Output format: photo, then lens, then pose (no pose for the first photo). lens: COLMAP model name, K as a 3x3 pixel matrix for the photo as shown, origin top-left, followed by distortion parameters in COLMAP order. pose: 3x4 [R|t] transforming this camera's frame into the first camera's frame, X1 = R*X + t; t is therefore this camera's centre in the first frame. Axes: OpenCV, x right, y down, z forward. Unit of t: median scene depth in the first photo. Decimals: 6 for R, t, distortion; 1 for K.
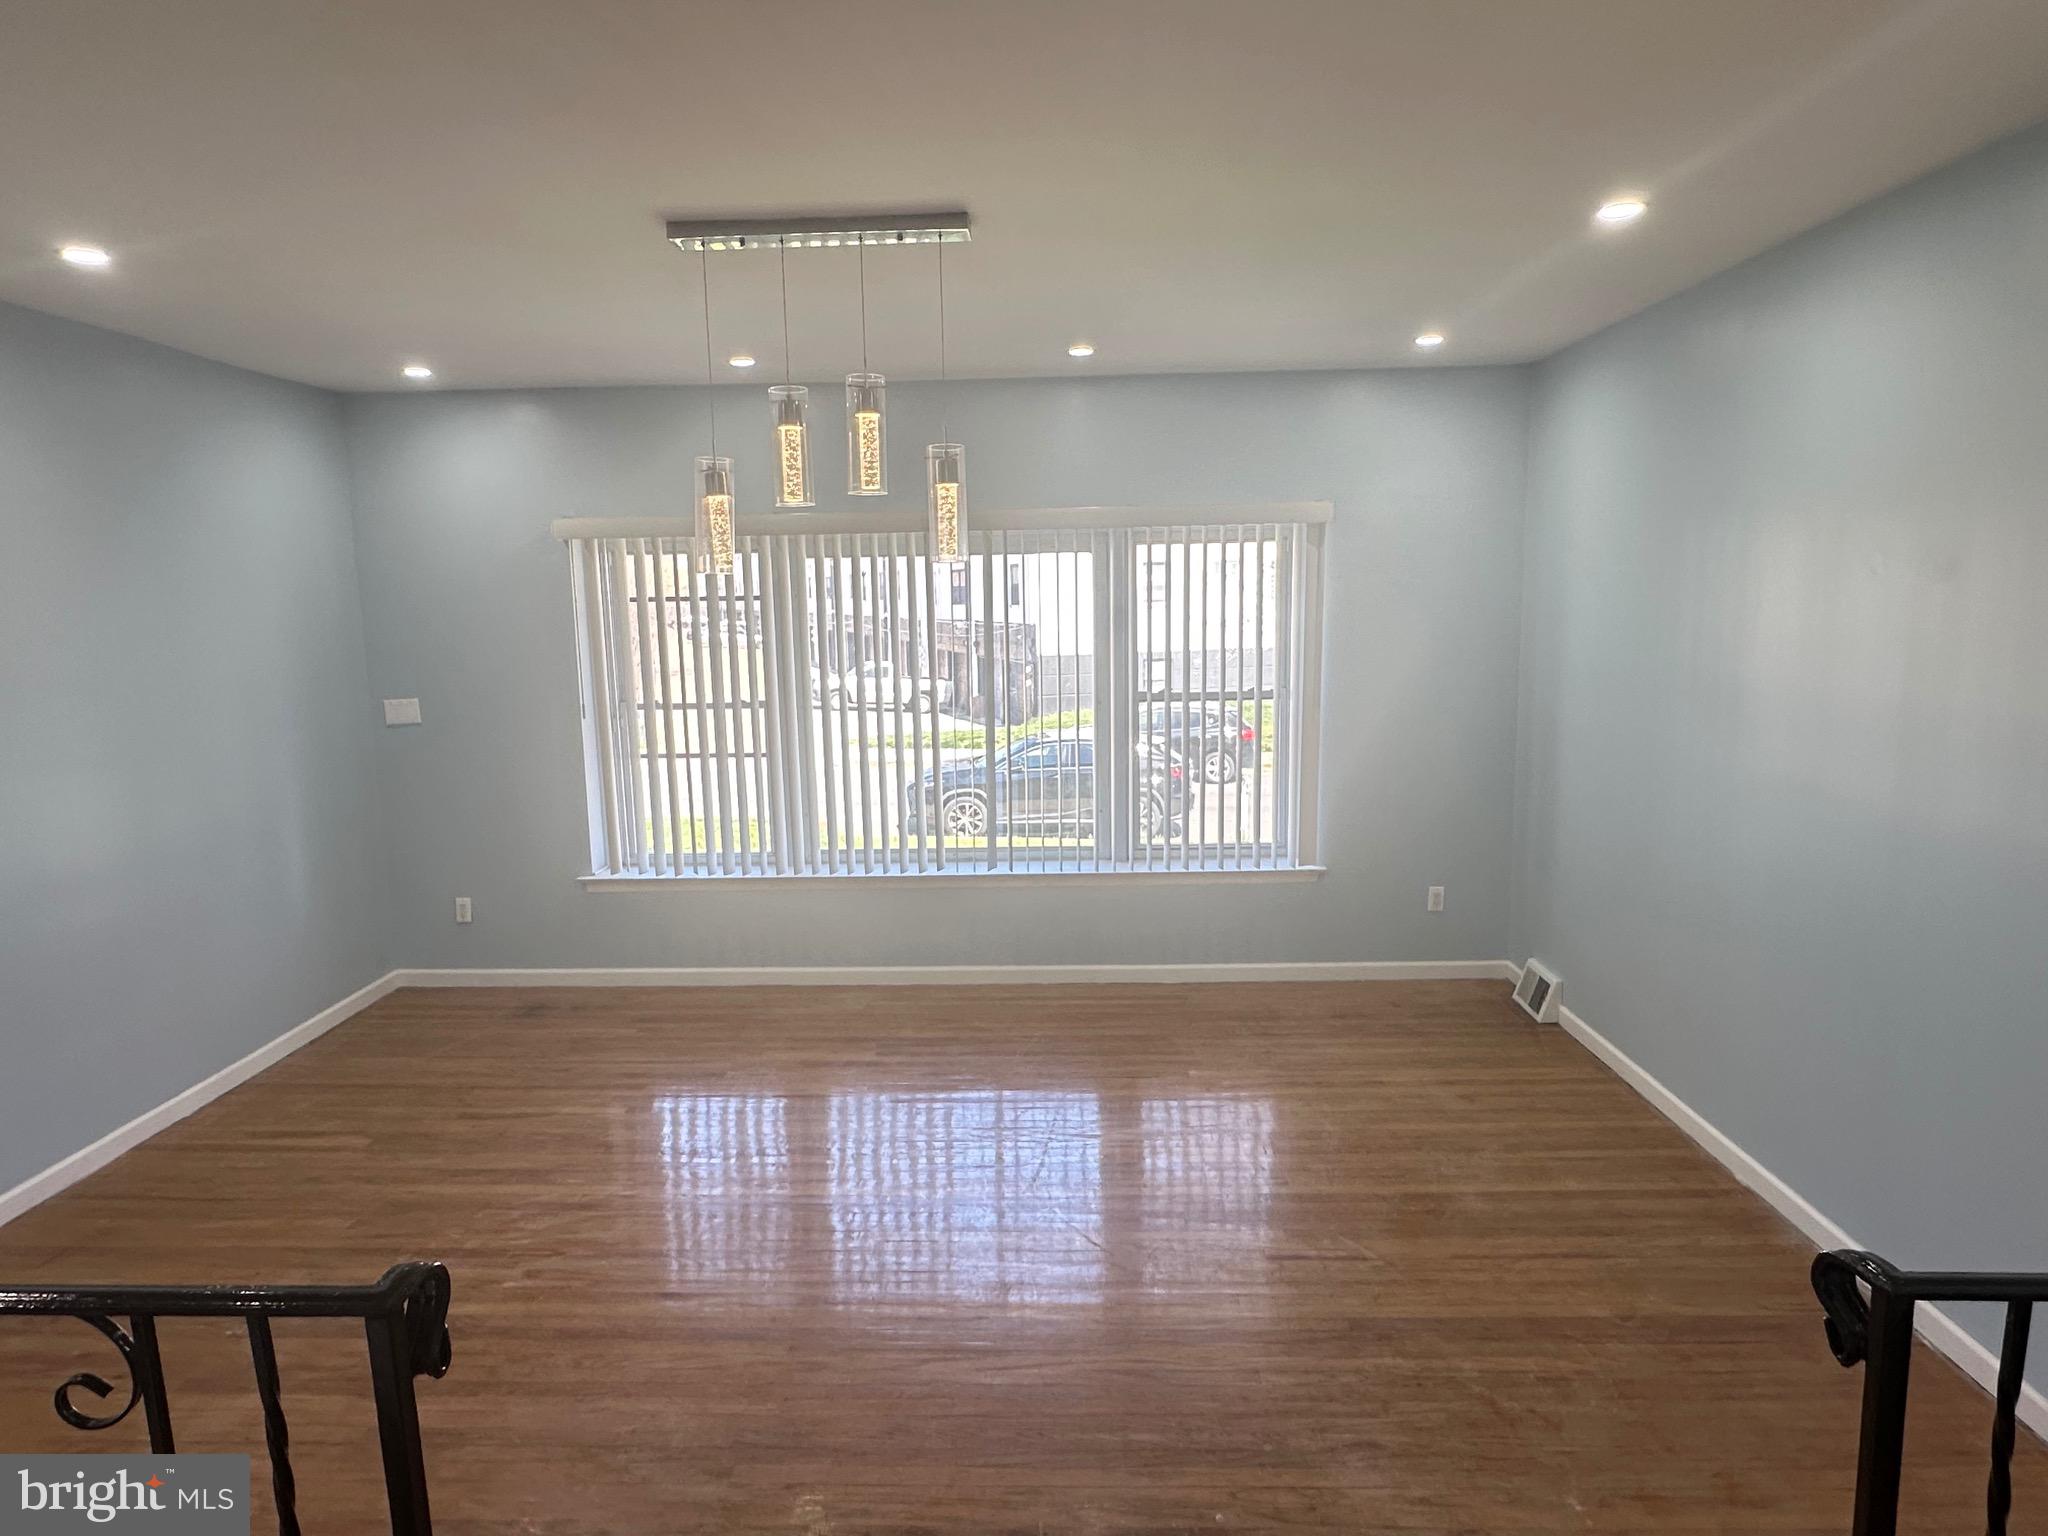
lens RADIAL K [[1184.3, 0, 1015.8], [0, 1184.3, 771.3], [0, 0, 1]] dist [-0.007106, 0.002620]
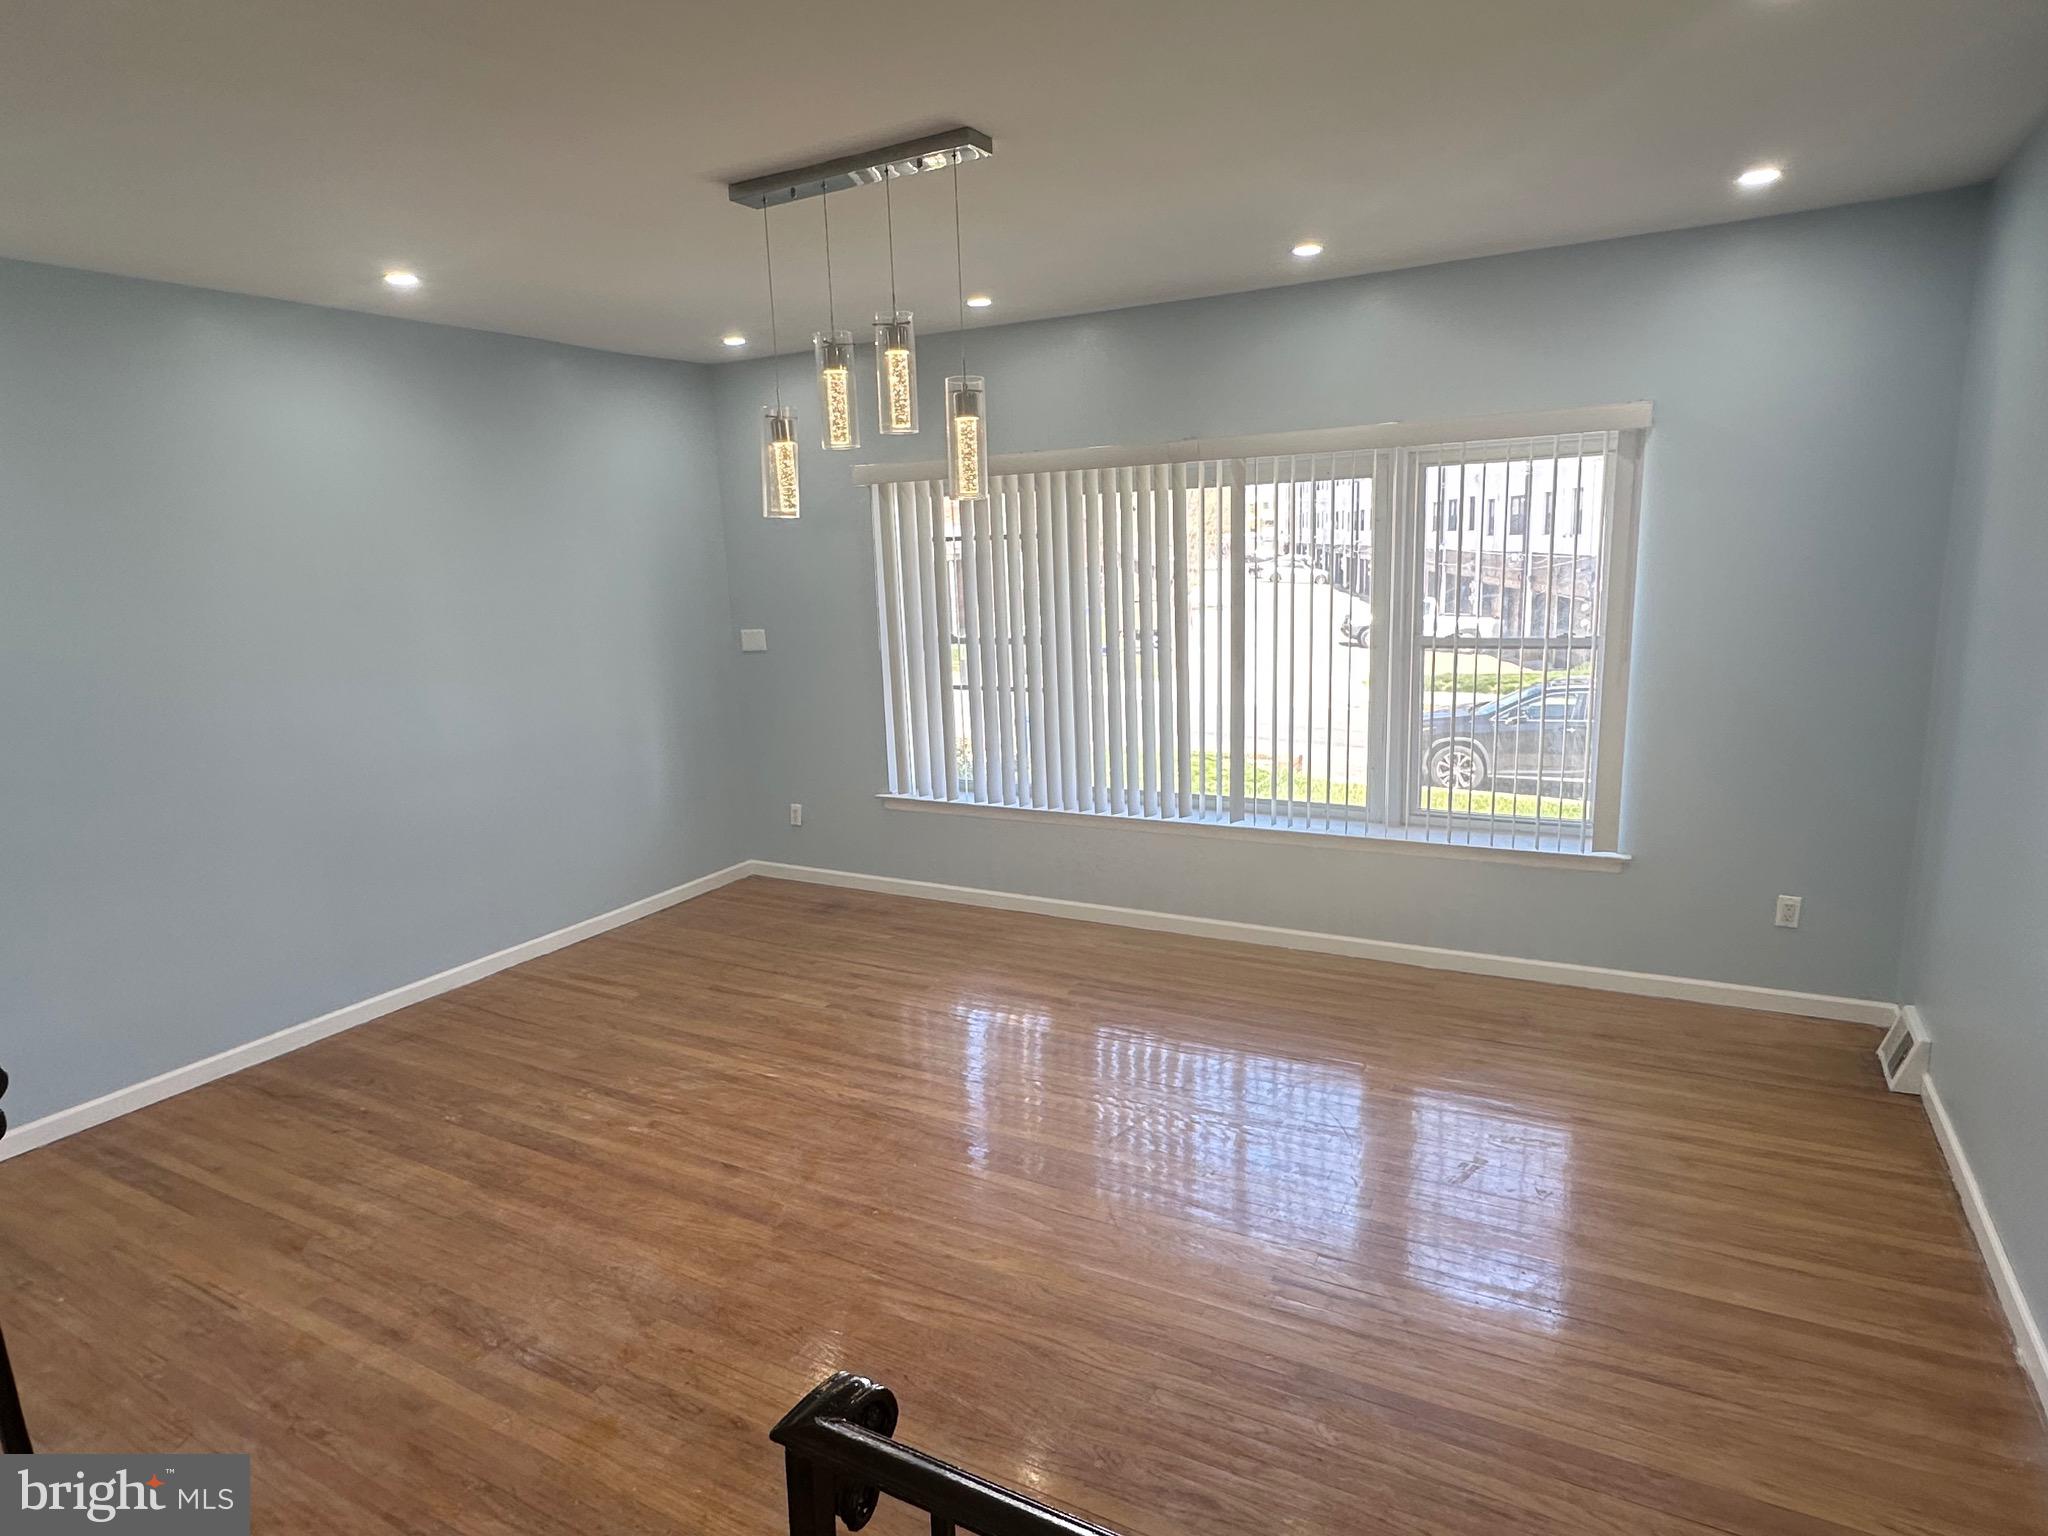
lens RADIAL K [[1184.3, 0, 1017.8], [0, 1184.3, 774.3], [0, 0, 1]] dist [-0.007106, 0.002620]
pose [[0.888302, 0.073759, -0.453297, 0.275833], [-0.047763, 0.996504, 0.068550, -0.011953], [0.456768, -0.039242, 0.888720, 0.089888]]
